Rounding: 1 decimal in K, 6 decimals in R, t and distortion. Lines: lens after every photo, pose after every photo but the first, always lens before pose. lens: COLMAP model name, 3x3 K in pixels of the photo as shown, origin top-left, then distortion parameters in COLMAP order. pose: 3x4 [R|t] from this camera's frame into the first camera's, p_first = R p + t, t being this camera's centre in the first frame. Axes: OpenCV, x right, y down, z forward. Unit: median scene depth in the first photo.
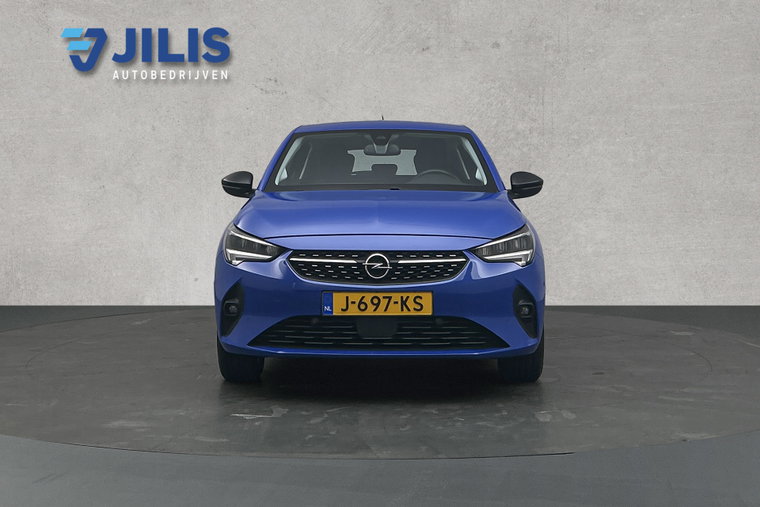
lens RADIAL K [[593.9, 0, 380.5], [0, 593.9, 254.5], [0, 0, 1]] dist [0.004306, -0.007242]
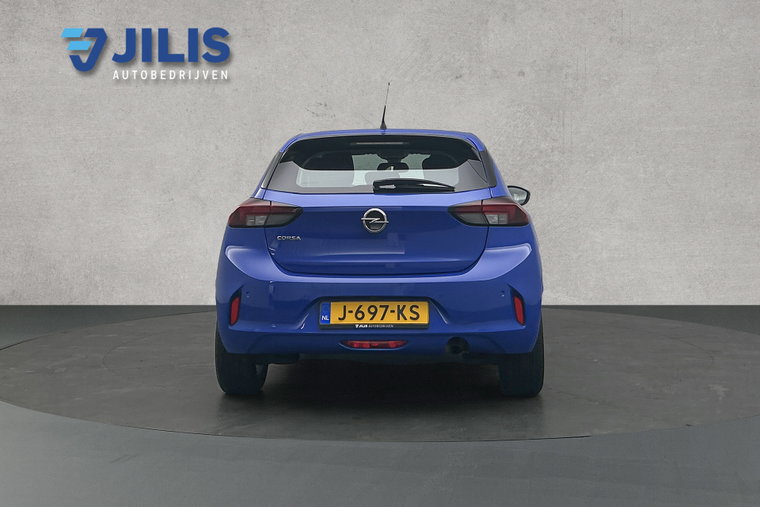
lens RADIAL K [[593.9, 0, 379.1], [0, 593.9, 253.8], [0, 0, 1]] dist [0.004306, -0.007242]
pose [[1.000000, -0.000066, 0.000270, -0.075237], [0.000066, 1.000000, -0.000027, -0.011020], [-0.000270, 0.000027, 1.000000, -0.123892]]
